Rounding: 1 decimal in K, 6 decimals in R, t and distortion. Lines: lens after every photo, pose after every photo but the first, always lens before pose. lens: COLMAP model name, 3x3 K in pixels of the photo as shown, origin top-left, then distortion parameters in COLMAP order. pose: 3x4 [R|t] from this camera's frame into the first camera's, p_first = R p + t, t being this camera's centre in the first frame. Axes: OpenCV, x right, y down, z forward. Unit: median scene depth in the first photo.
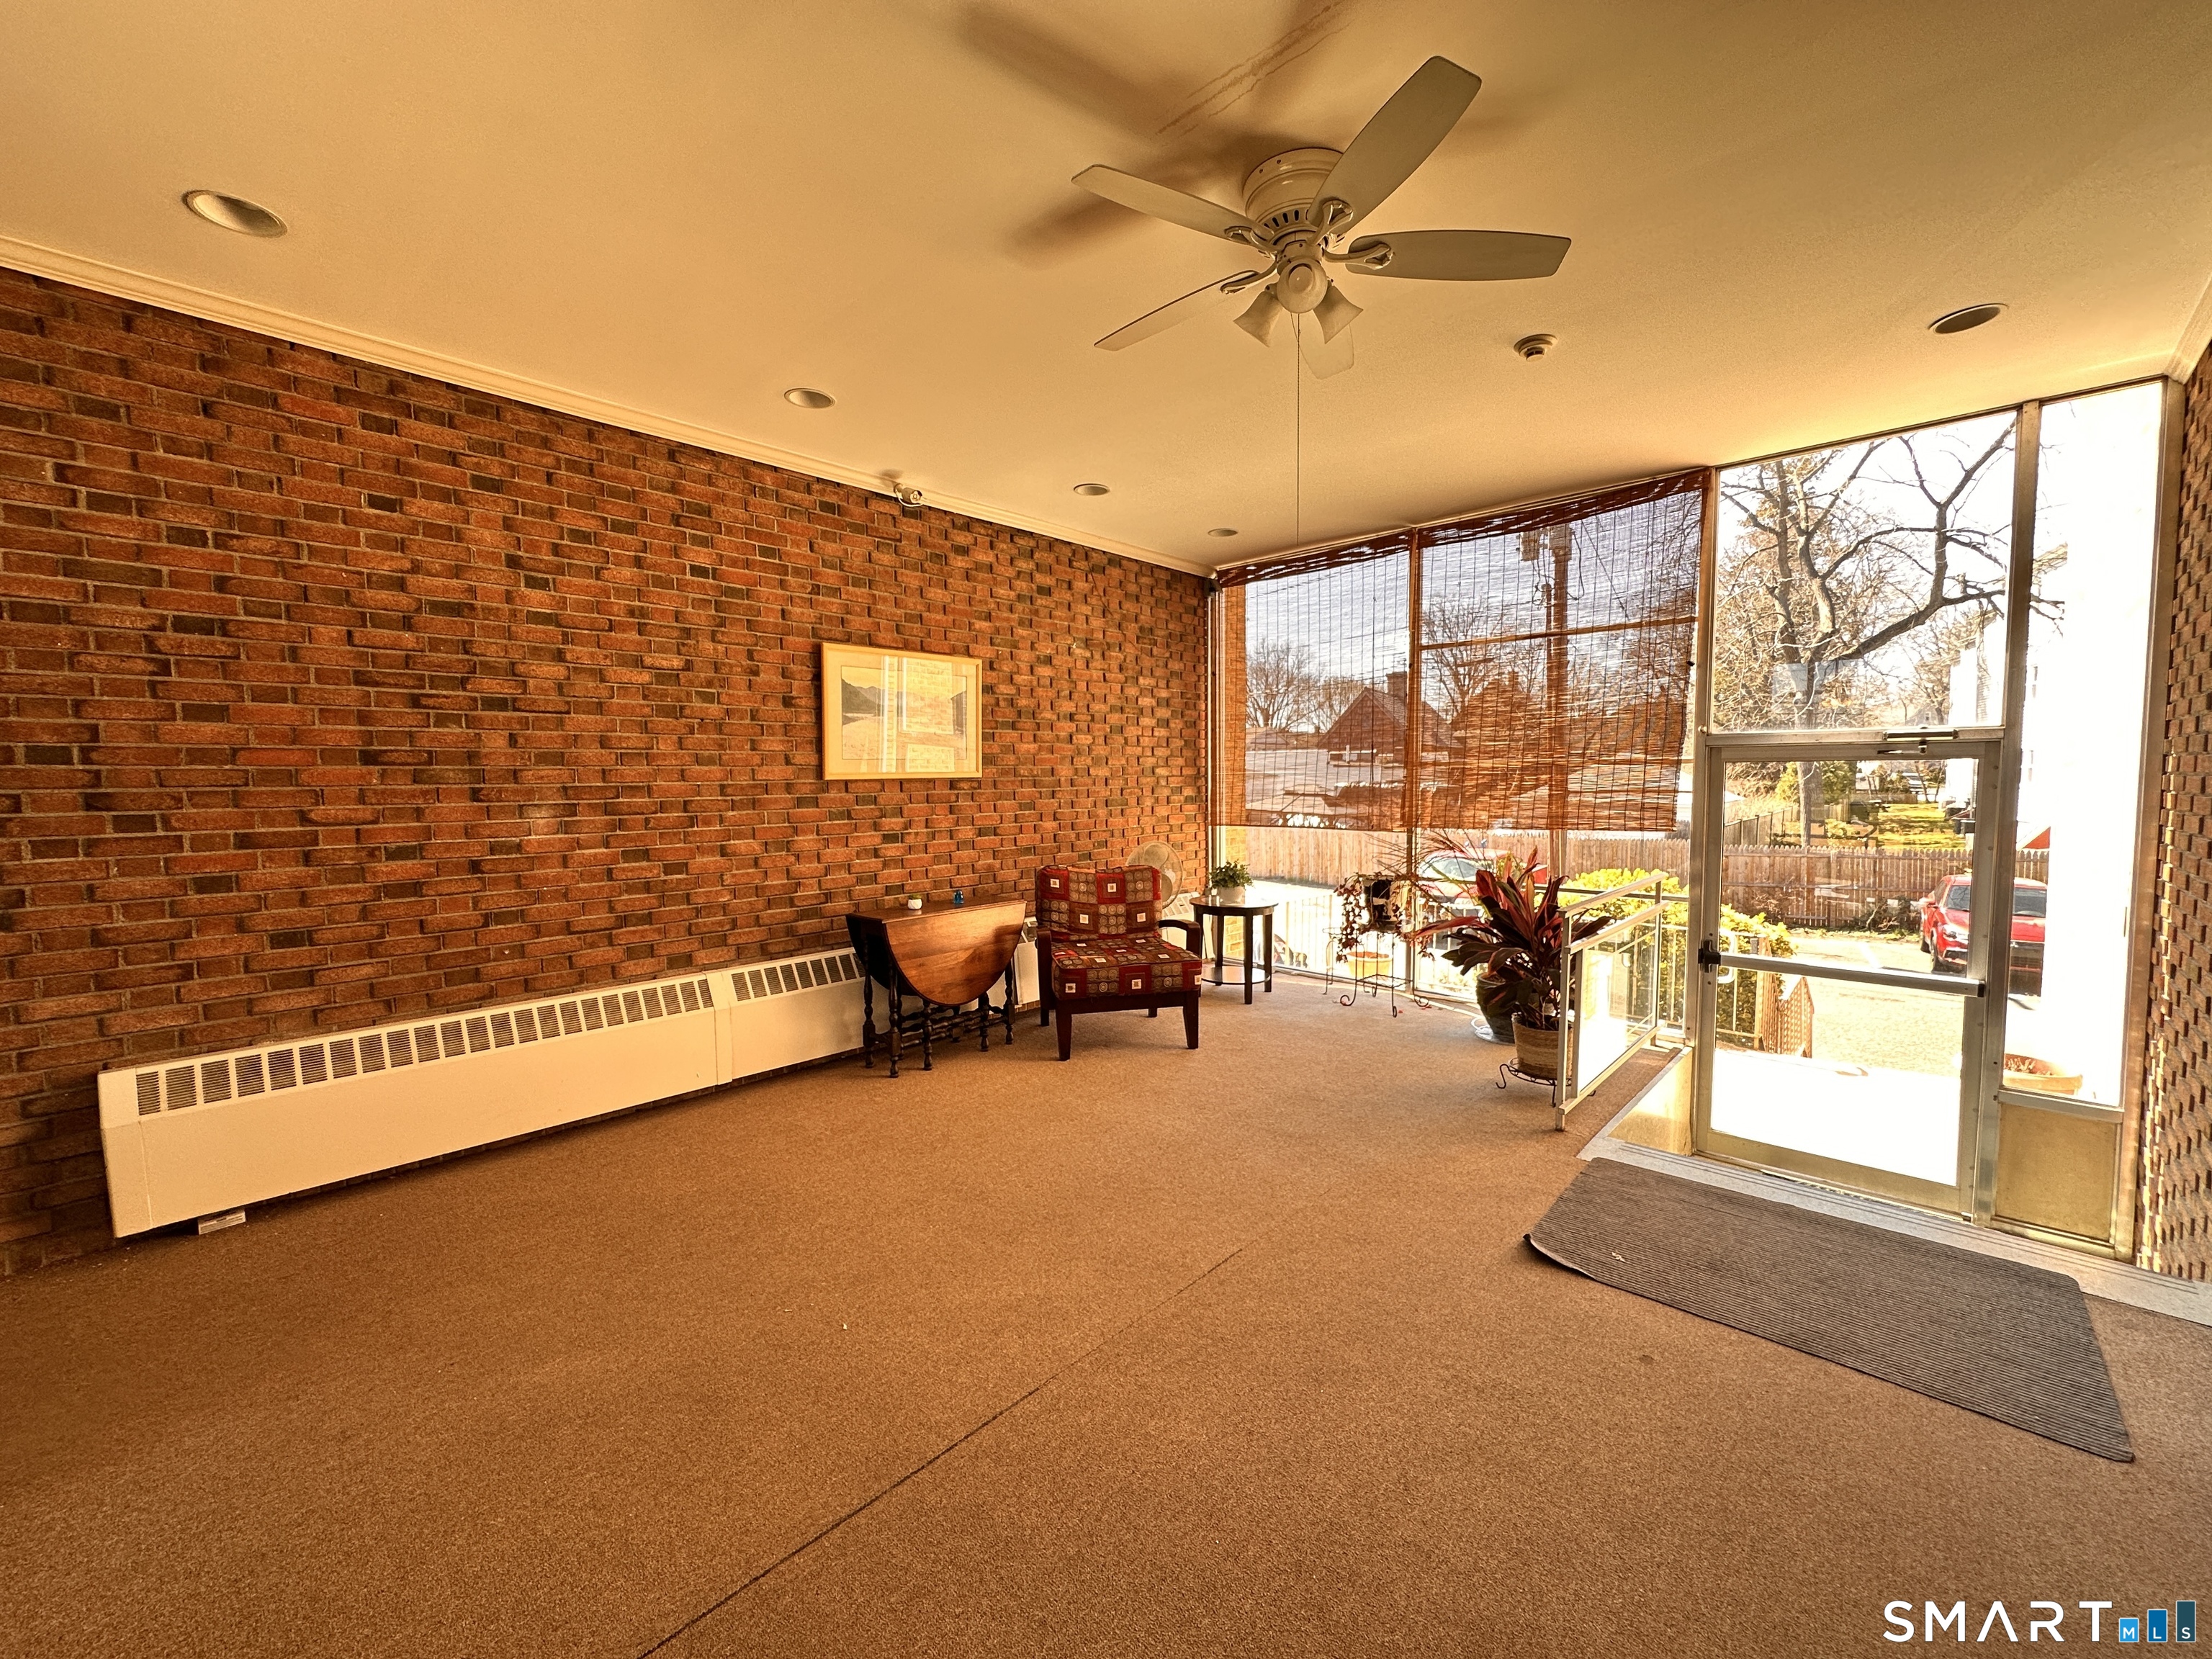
lens RADIAL K [[883.7, 0, 1108.9], [0, 883.7, 834.7], [0, 0, 1]] dist [-0.004363, 0.001672]
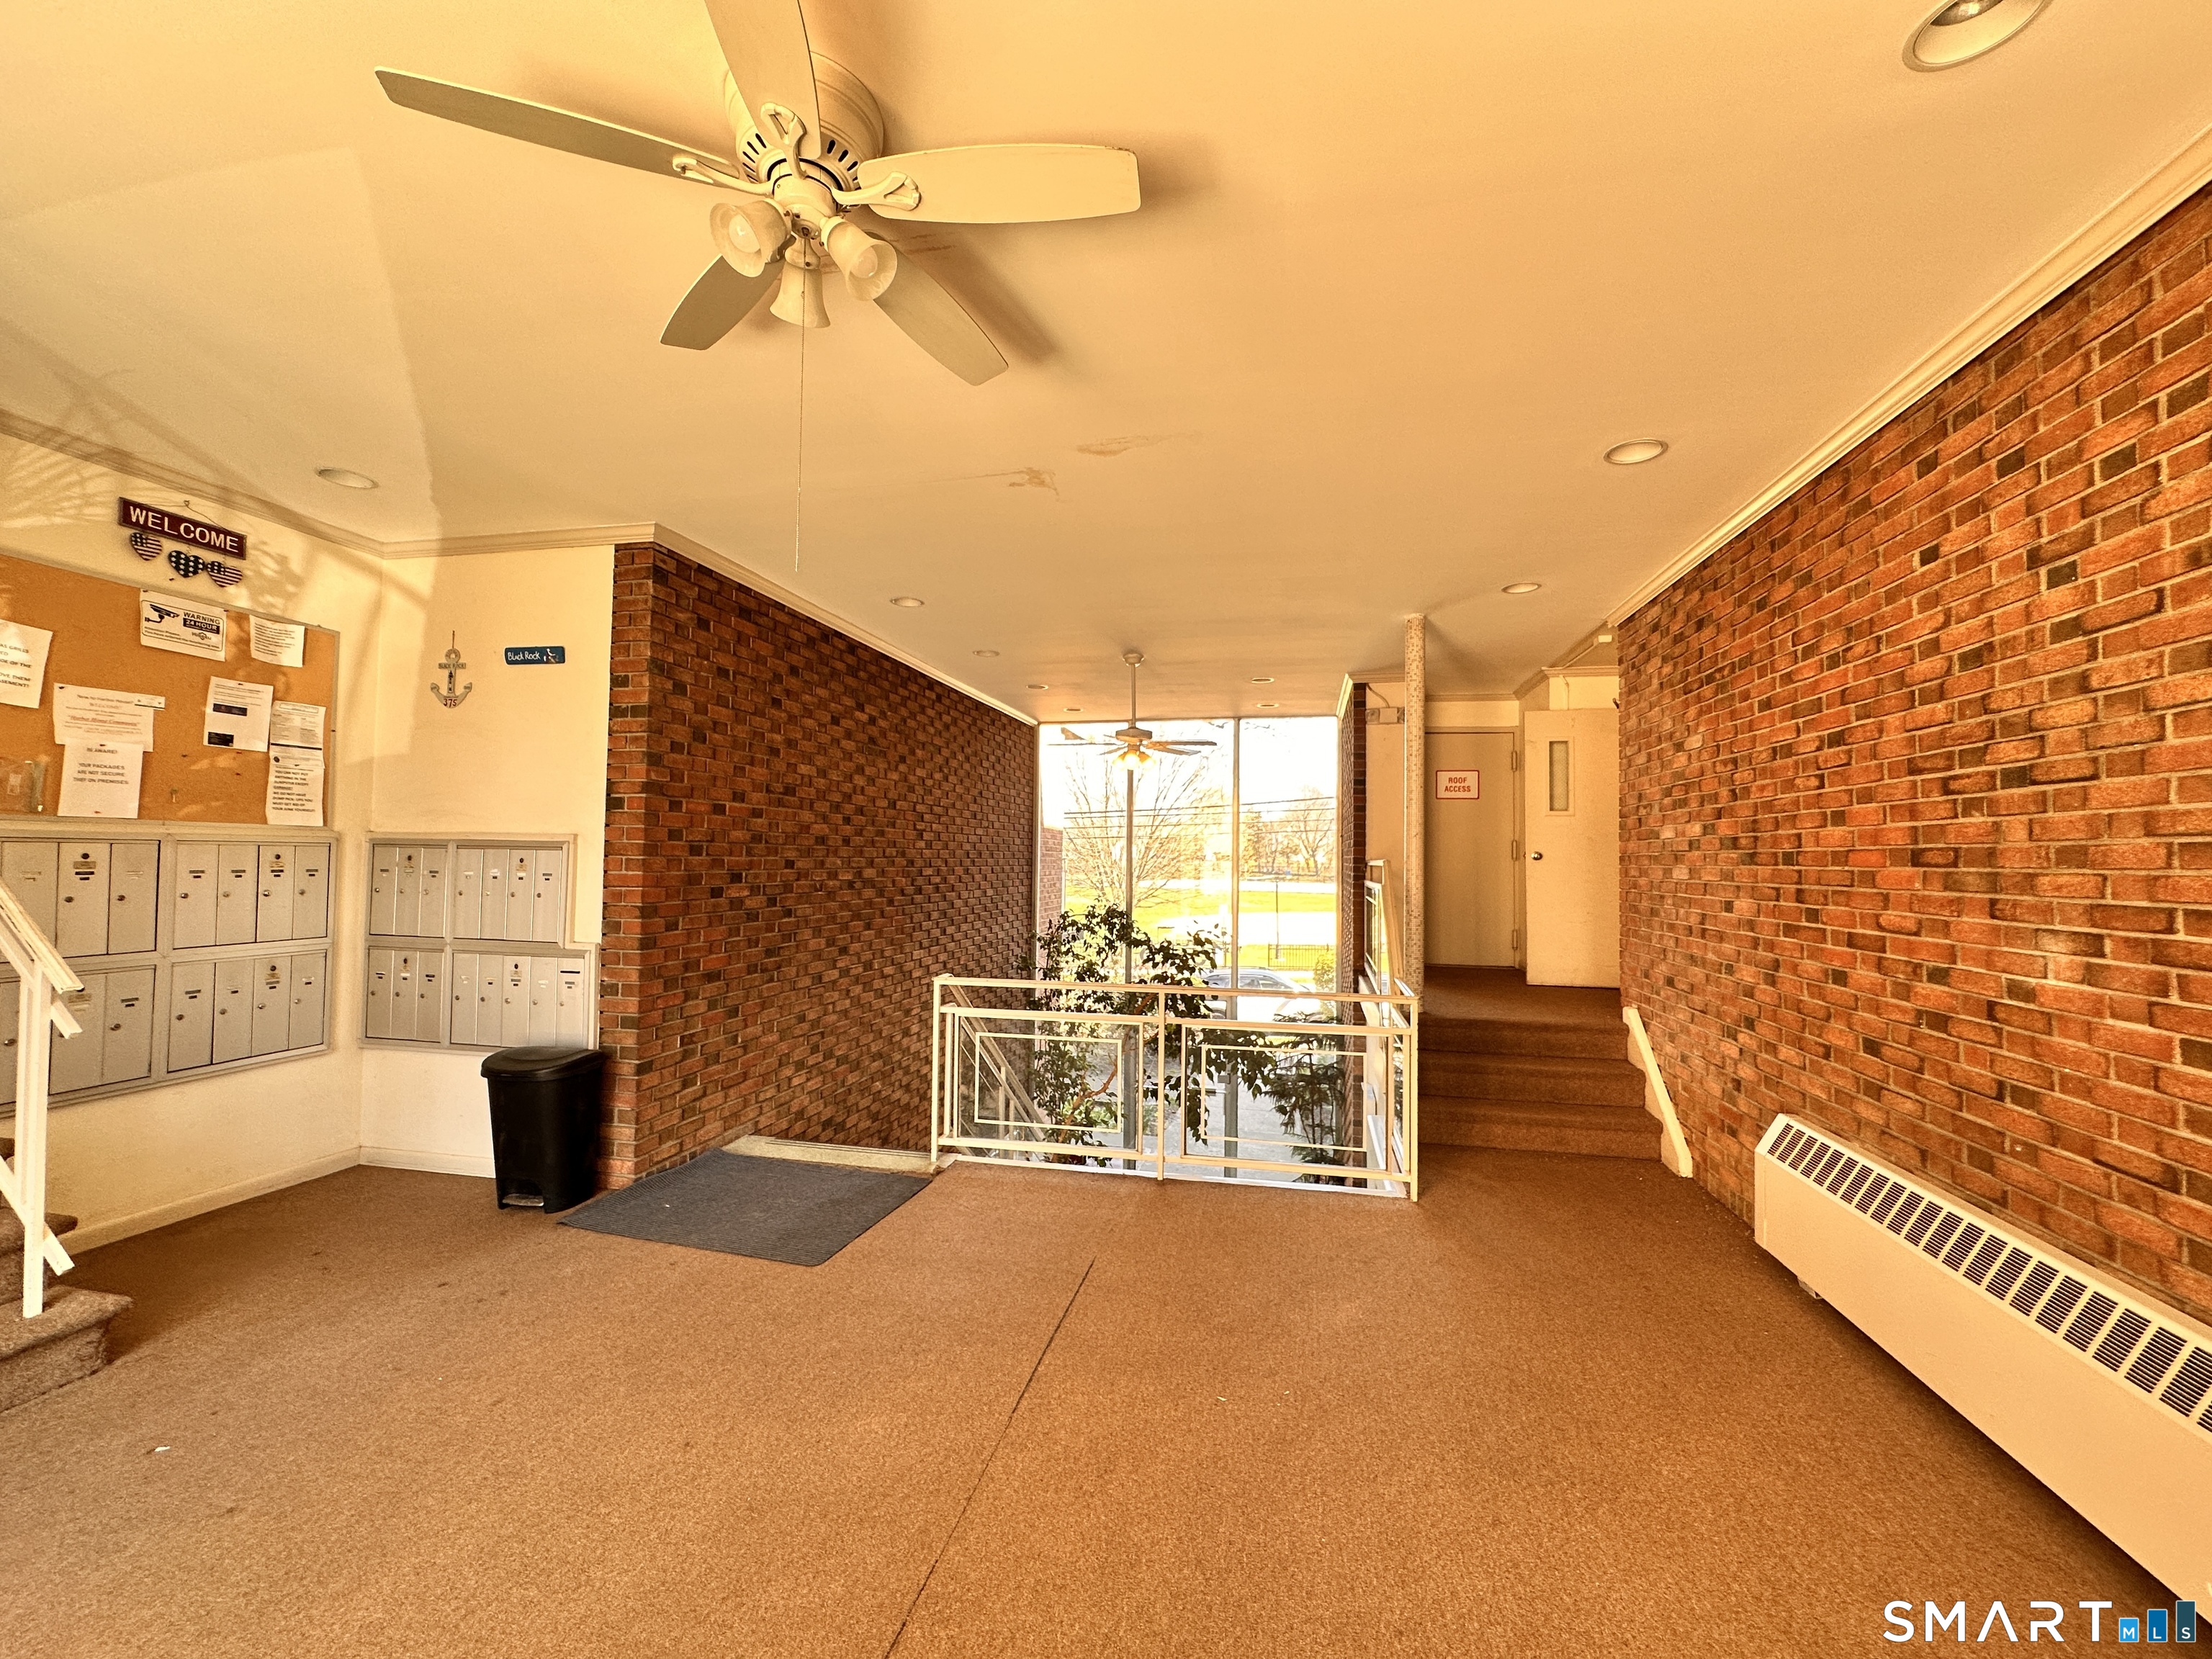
lens RADIAL K [[883.7, 0, 1110.0], [0, 883.7, 829.5], [0, 0, 1]] dist [-0.004363, 0.001672]
pose [[-0.853473, -0.020059, -0.520751, 0.253401], [-0.040375, 0.998801, 0.027699, -0.099056], [0.519571, 0.044666, -0.853259, 1.223087]]
